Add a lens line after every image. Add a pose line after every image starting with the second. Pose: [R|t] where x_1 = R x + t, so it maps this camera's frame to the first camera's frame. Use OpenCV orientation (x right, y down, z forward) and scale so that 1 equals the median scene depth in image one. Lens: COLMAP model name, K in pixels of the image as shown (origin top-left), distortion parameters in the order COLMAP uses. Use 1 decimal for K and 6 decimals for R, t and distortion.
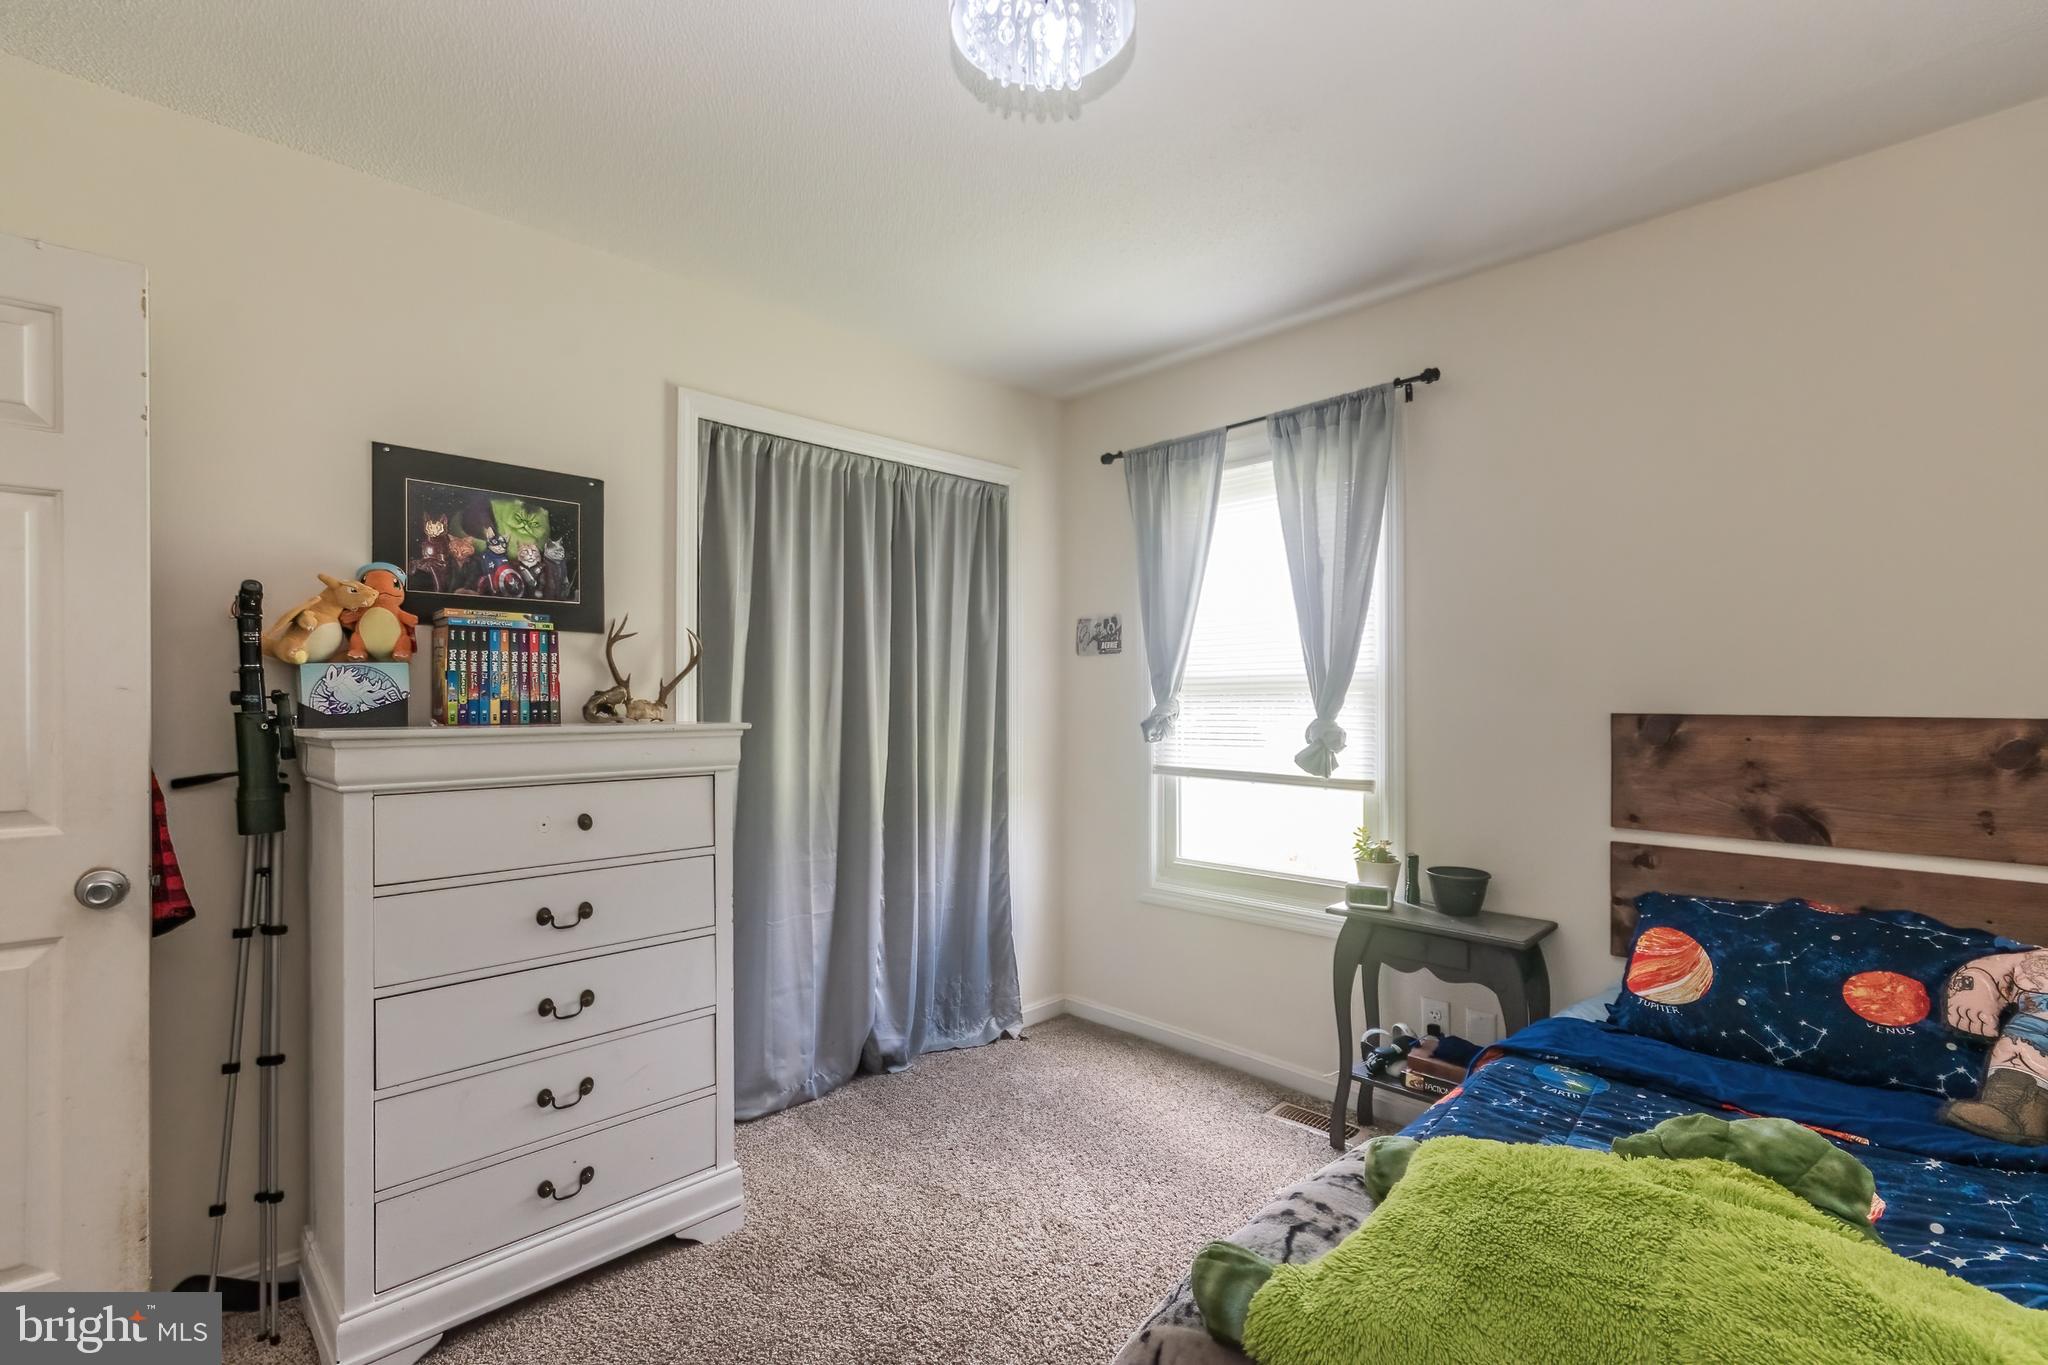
lens RADIAL K [[916.8, 0, 1017.2], [0, 916.8, 698.4], [0, 0, 1]] dist [-0.000481, -0.000858]
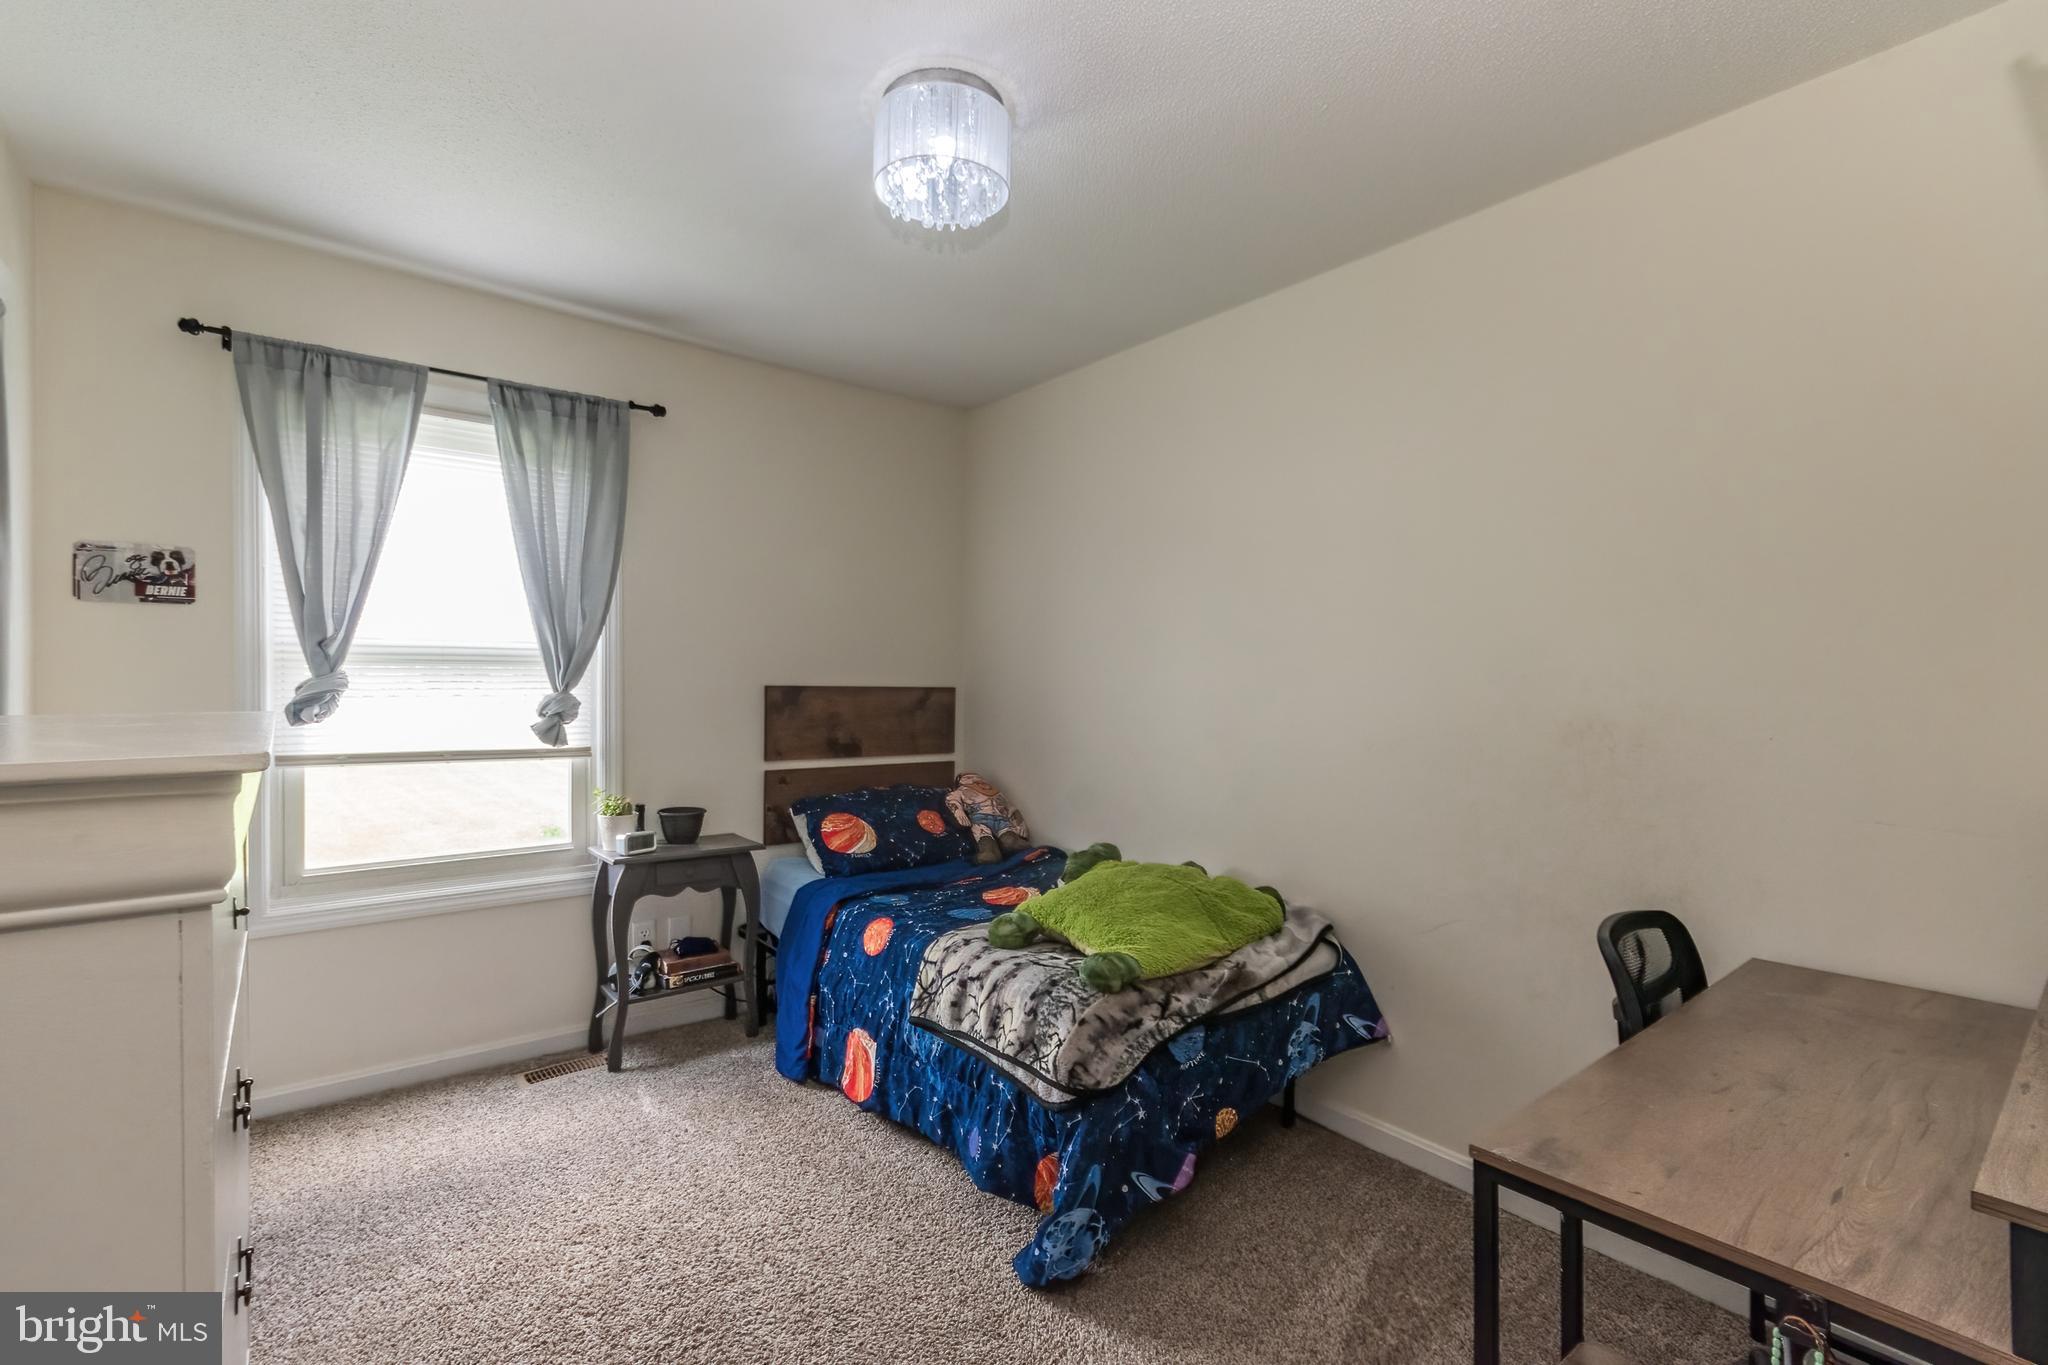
lens RADIAL K [[916.8, 0, 1019.5], [0, 916.8, 679.3], [0, 0, 1]] dist [-0.000481, -0.000858]
pose [[0.084275, -0.001254, 0.996442, -0.678433], [-0.014891, 0.999886, 0.002518, -0.003354], [-0.996331, -0.015050, 0.084247, 0.381652]]
